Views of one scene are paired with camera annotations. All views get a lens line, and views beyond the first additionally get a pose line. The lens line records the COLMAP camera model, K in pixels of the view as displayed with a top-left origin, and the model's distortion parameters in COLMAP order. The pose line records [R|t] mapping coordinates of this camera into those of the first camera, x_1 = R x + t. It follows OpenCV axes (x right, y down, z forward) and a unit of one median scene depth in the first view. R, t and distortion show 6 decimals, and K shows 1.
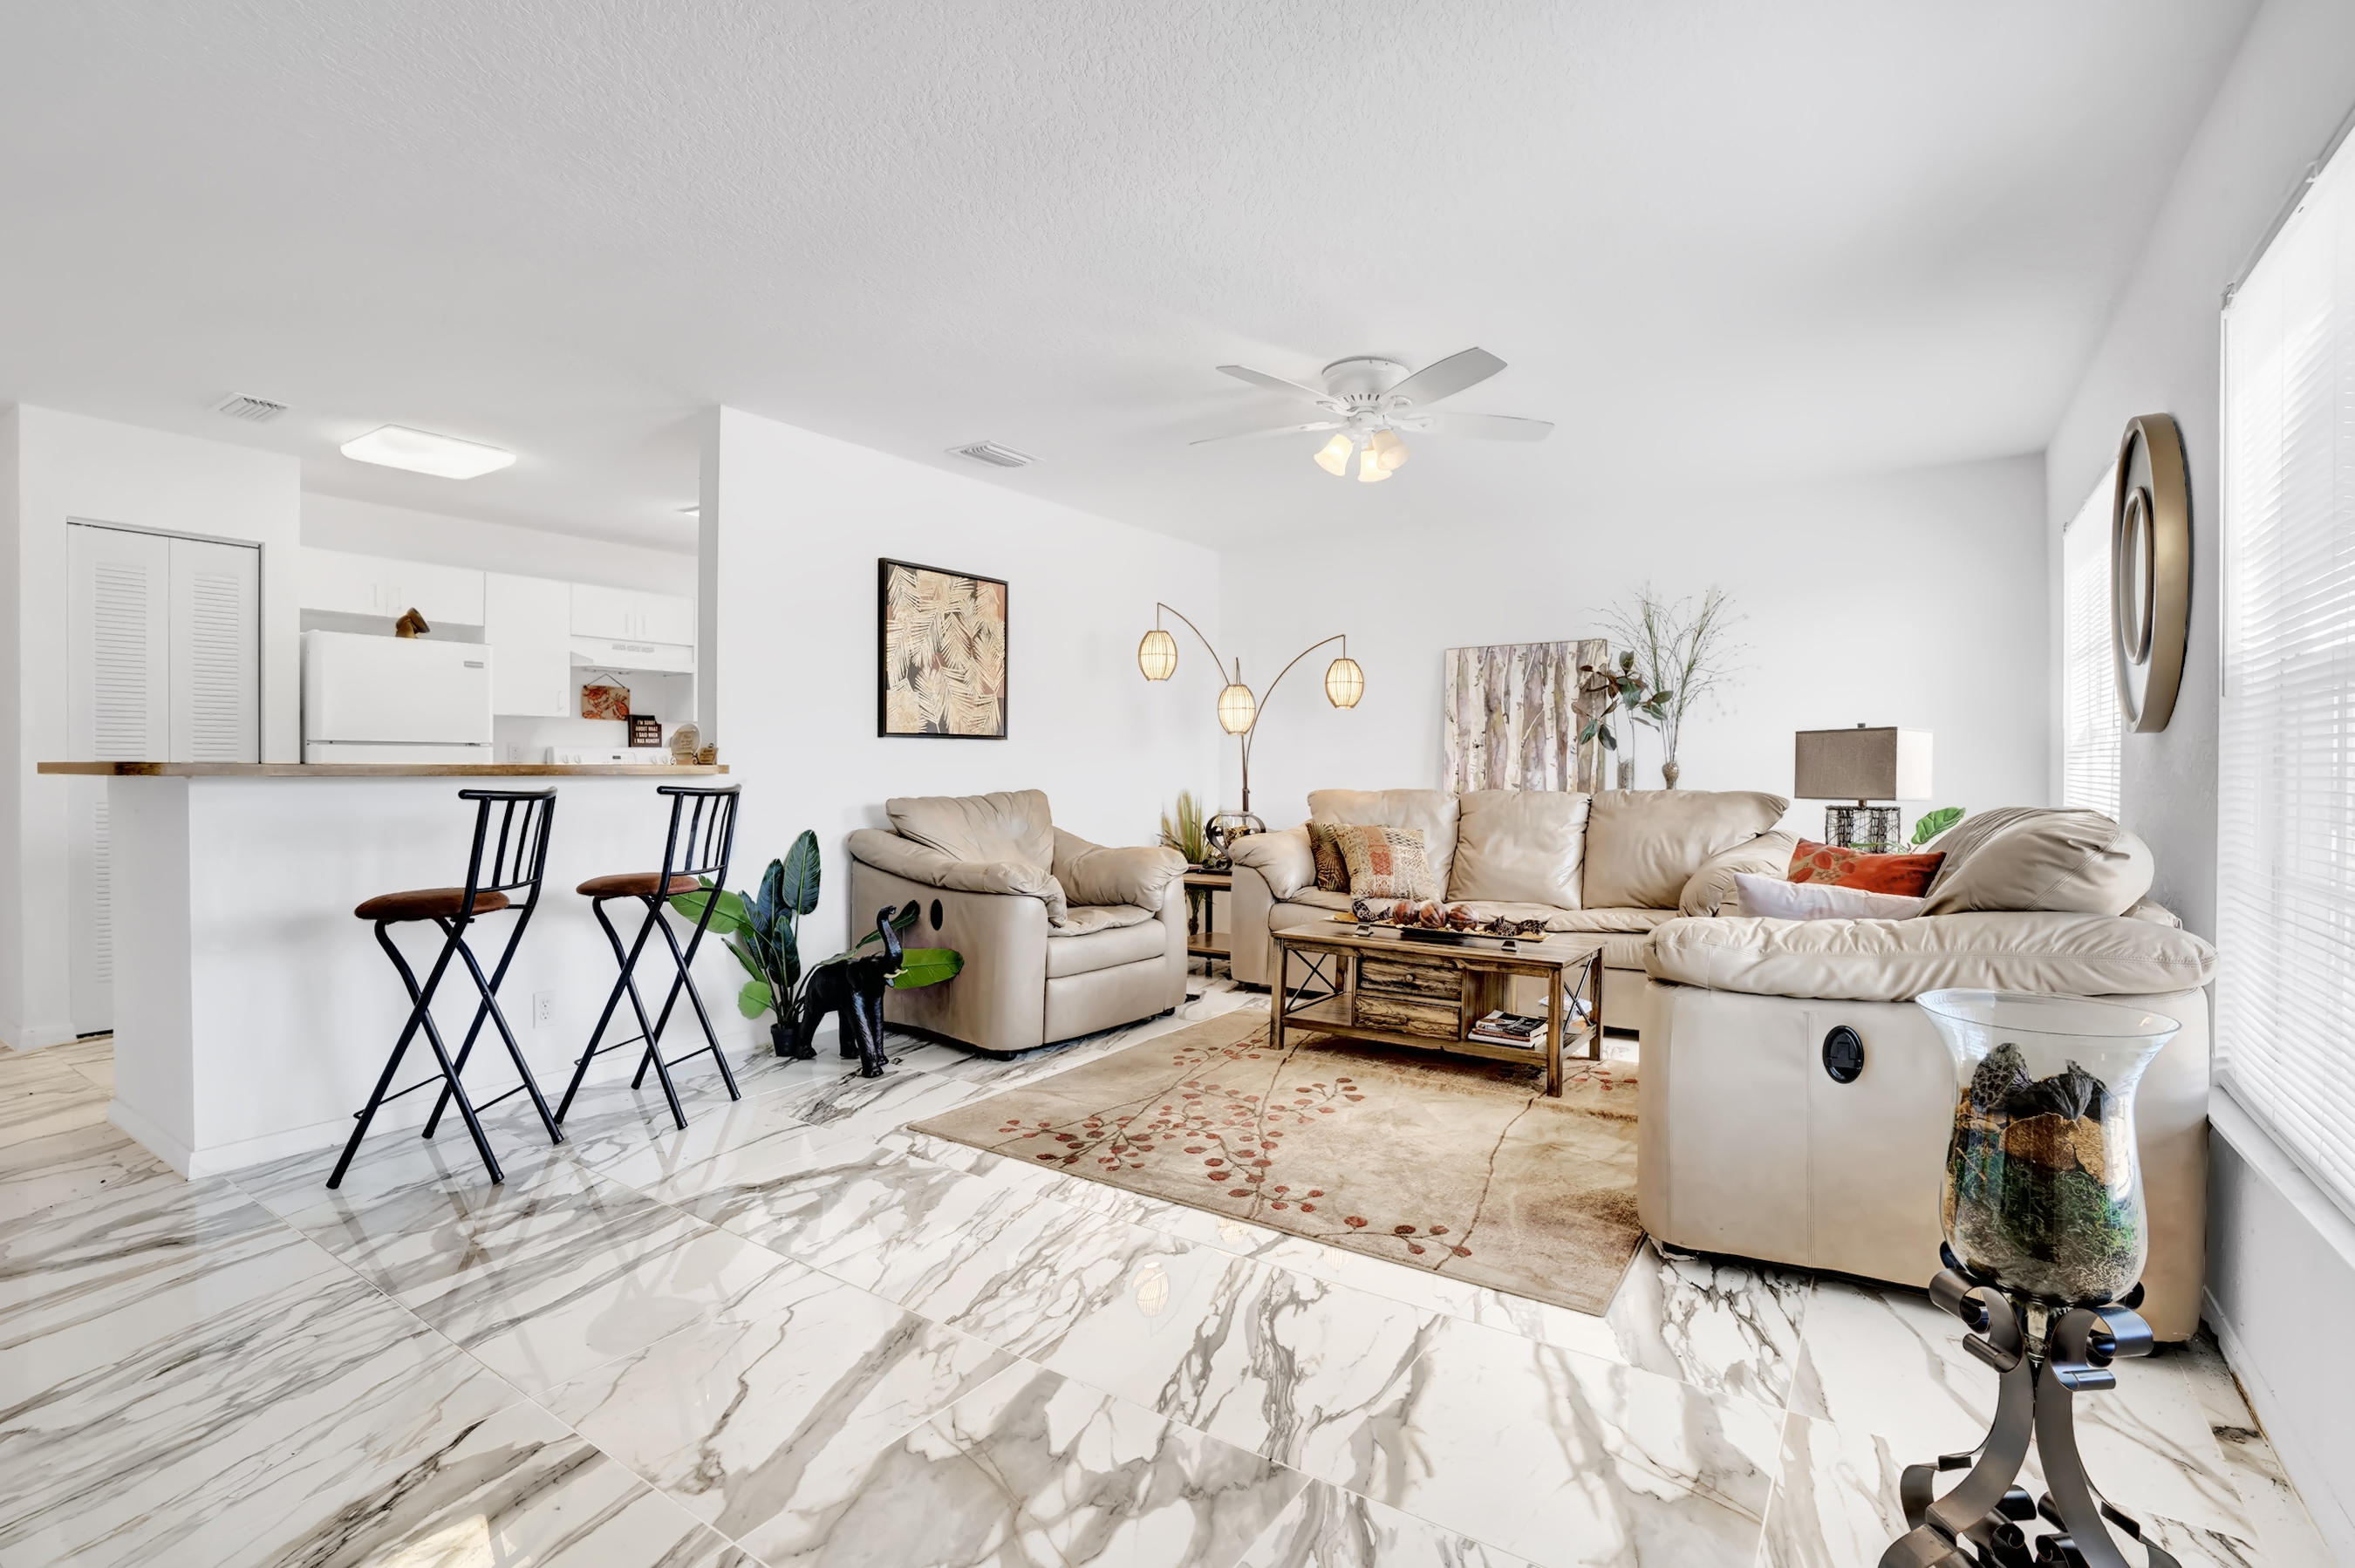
lens RADIAL K [[1092.6, 0, 1178.4], [0, 1092.6, 764.0], [0, 0, 1]] dist [-0.066541, 0.025043]
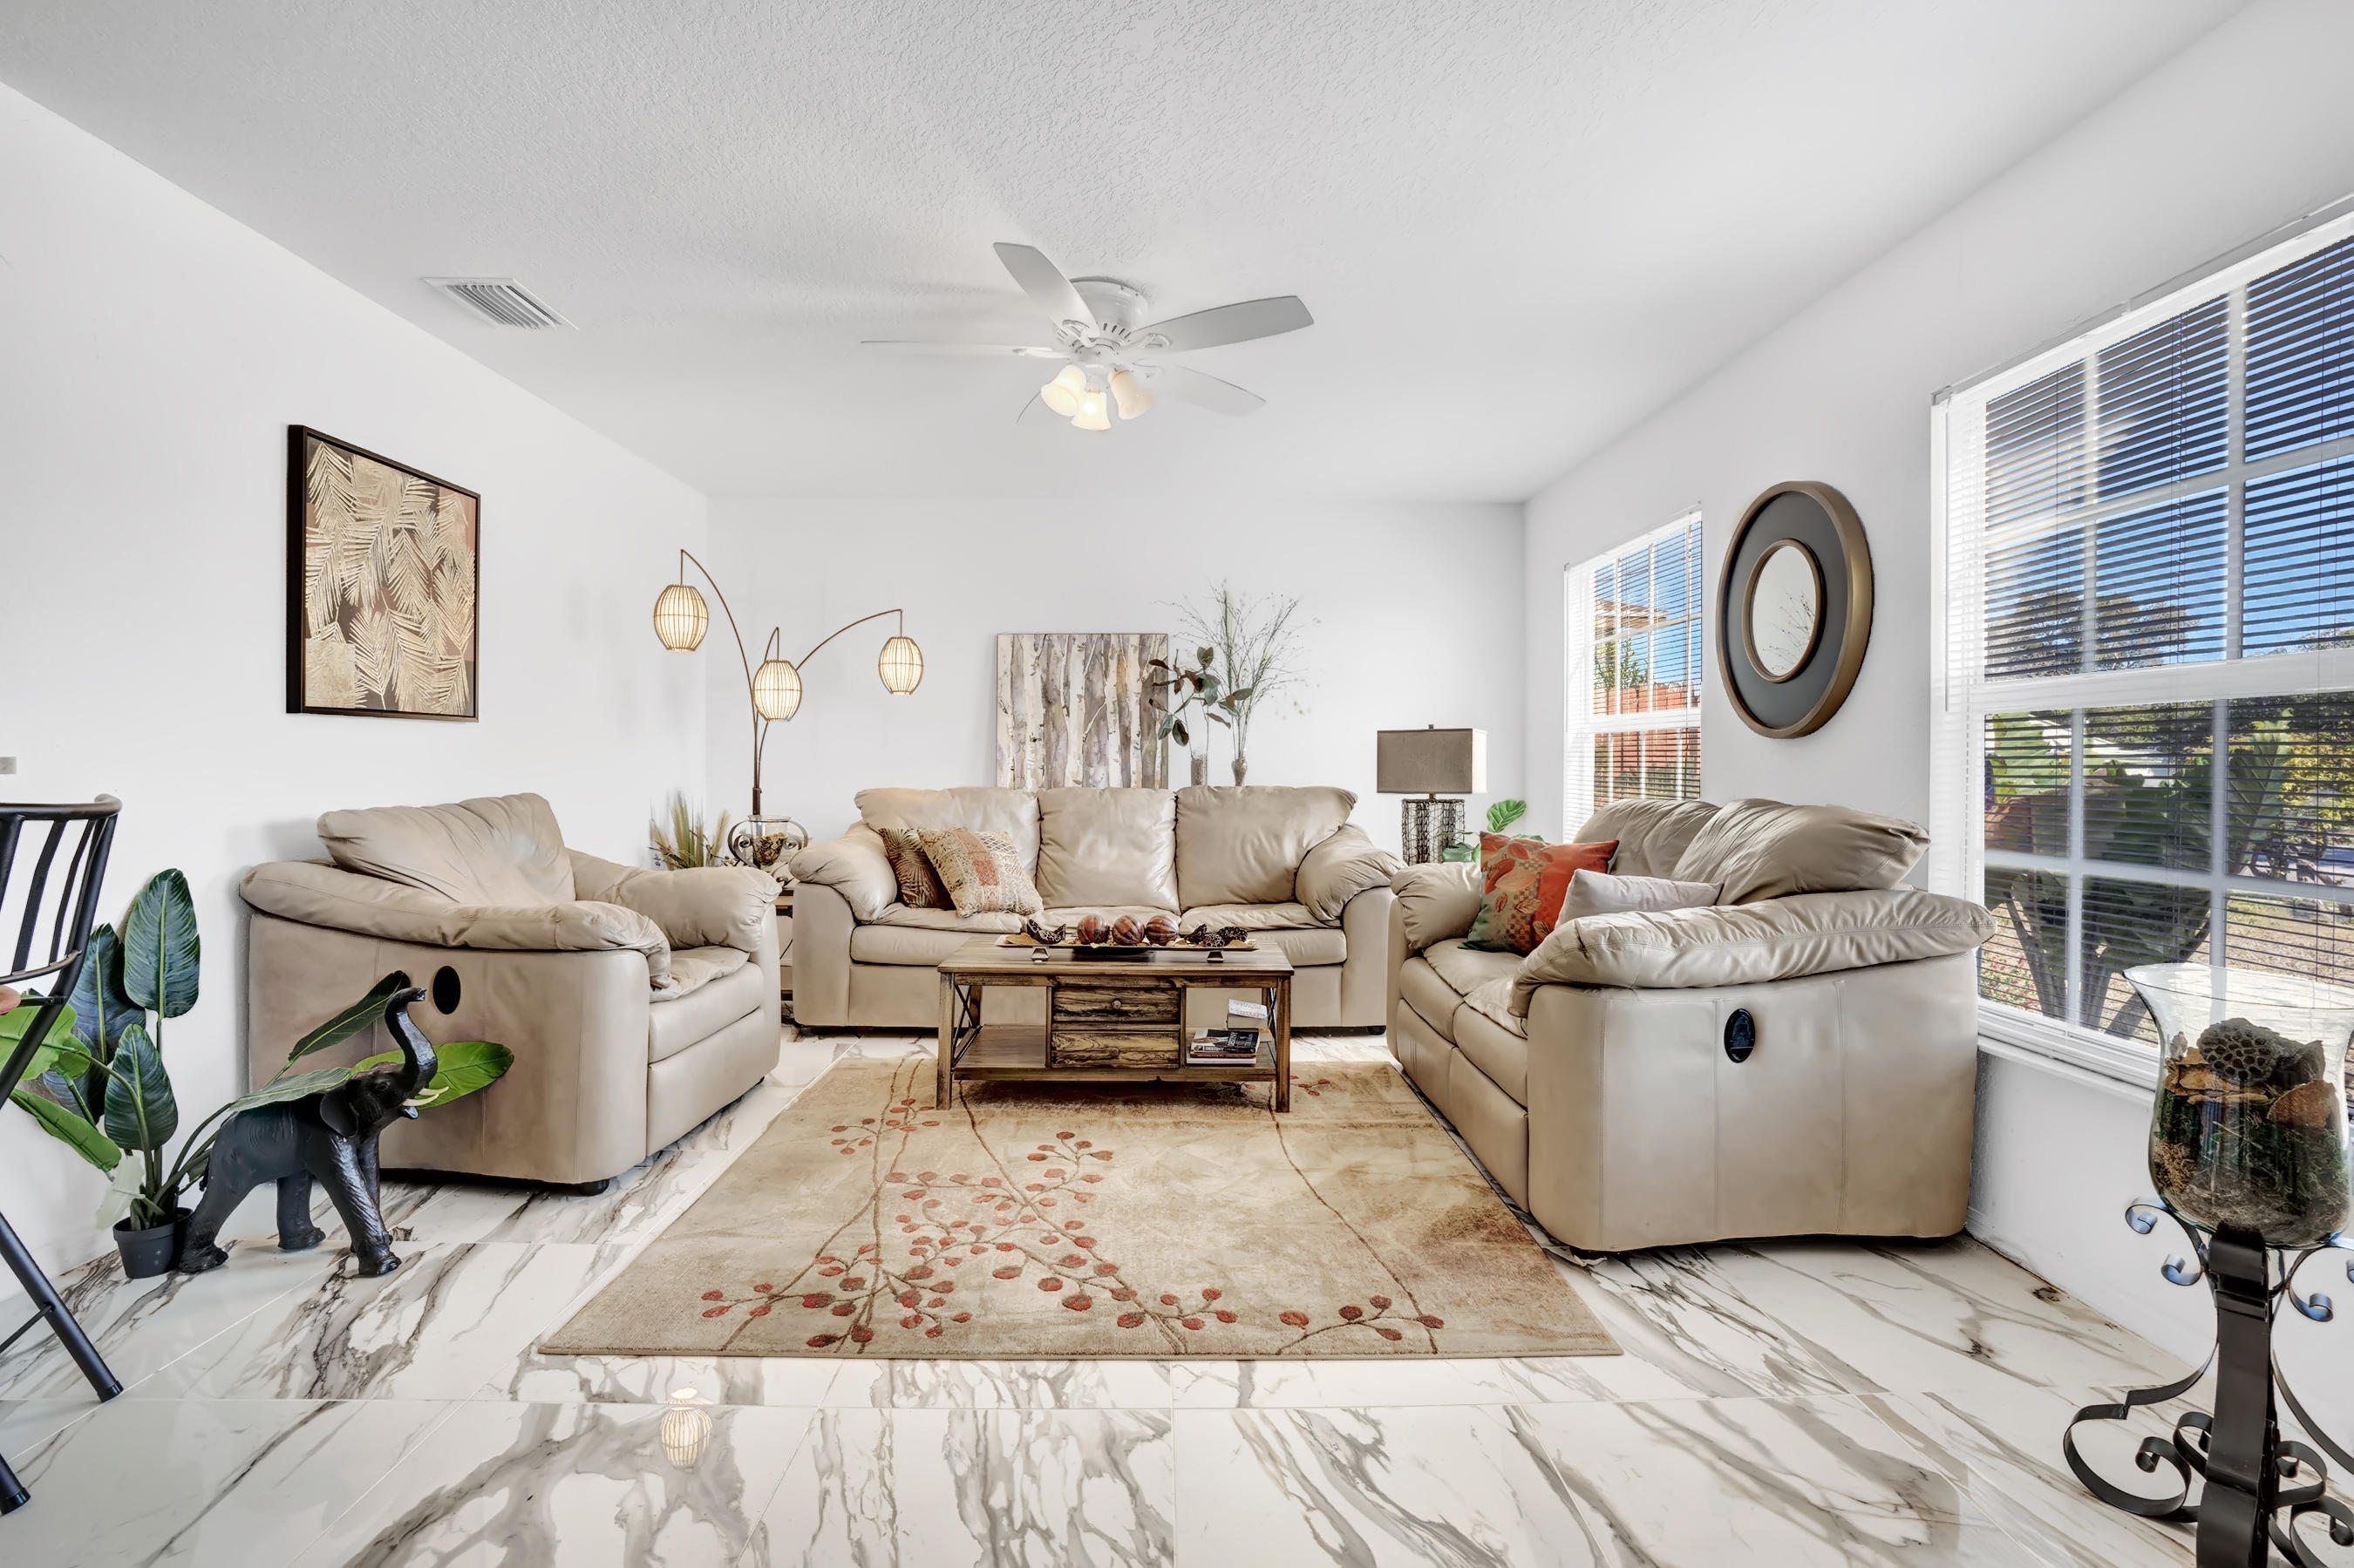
lens RADIAL K [[1092.0, 0, 1177.9], [0, 1092.0, 764.0], [0, 0, 1]] dist [-0.066541, 0.025043]
pose [[0.817334, 0.001451, 0.576162, -0.248494], [-0.004526, 0.999982, 0.003903, -0.000047], [-0.576146, -0.005798, 0.817326, 0.253141]]
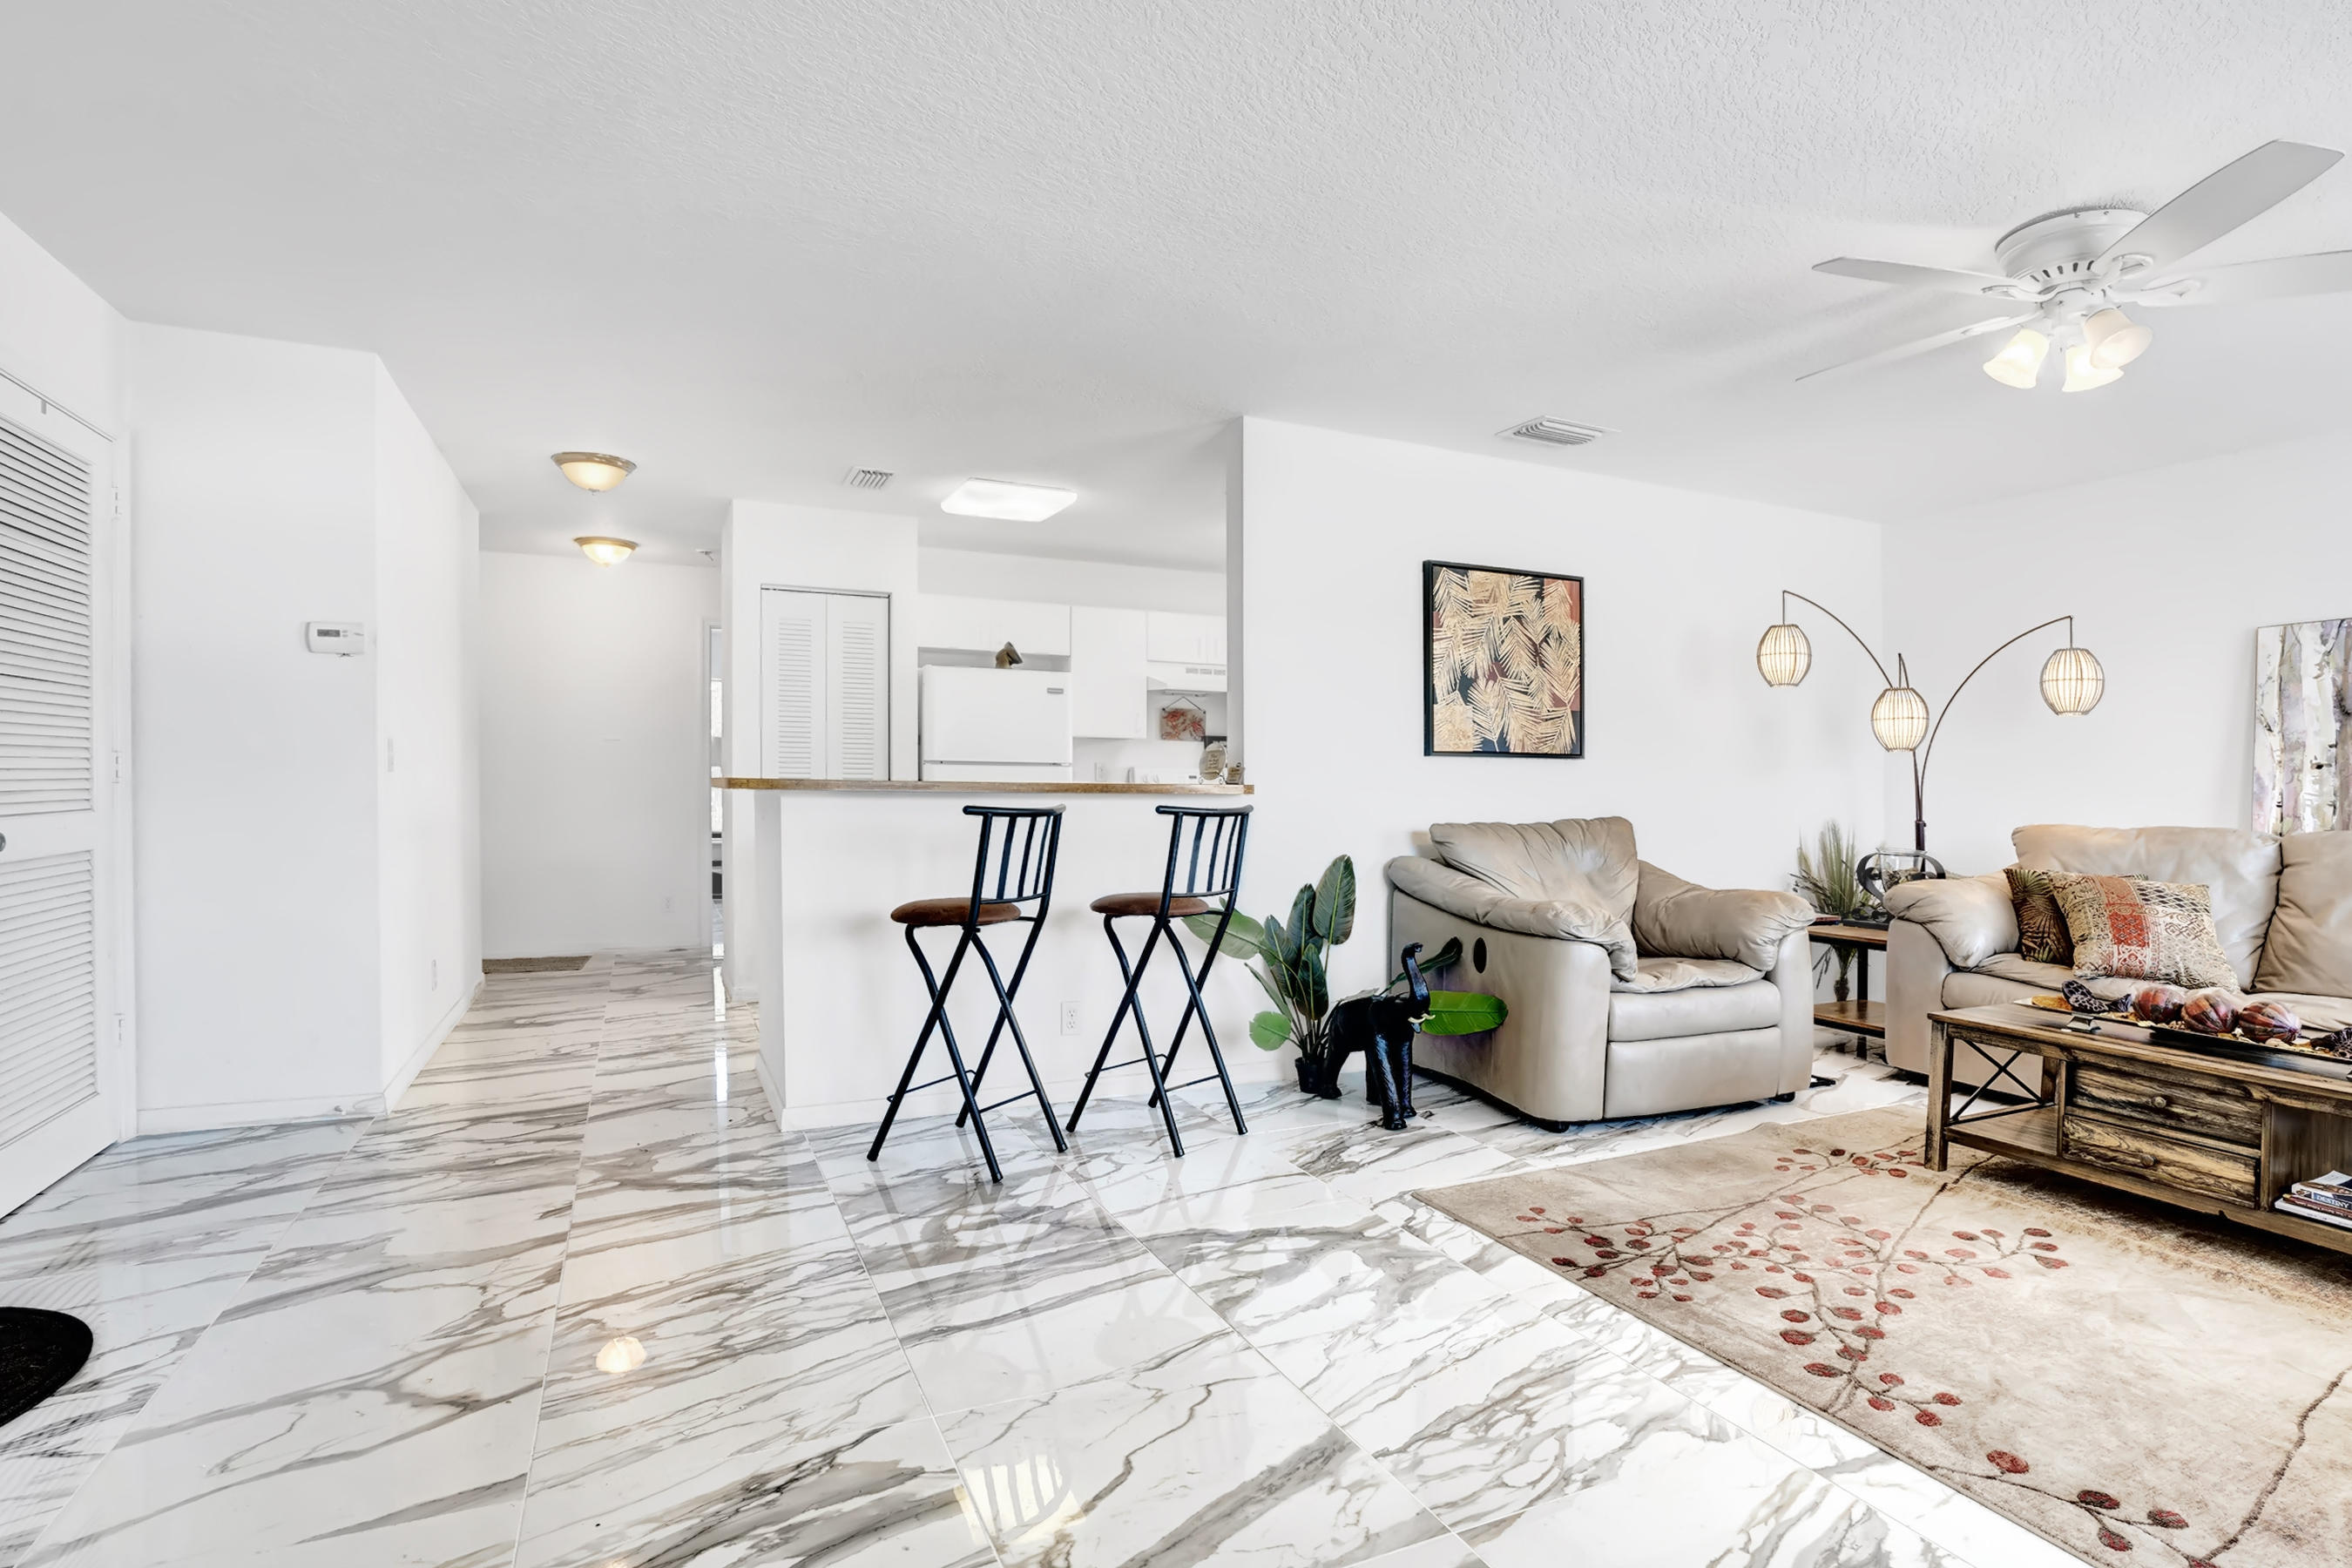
lens RADIAL K [[1126.0, 0, 1164.7], [0, 1126.0, 775.5], [0, 0, 1]] dist [-0.072876, 0.027273]
pose [[0.844754, 0.003126, -0.535145, 0.051889], [-0.008252, 0.999940, -0.007184, 0.000354], [0.535091, 0.010485, 0.844730, 0.096678]]
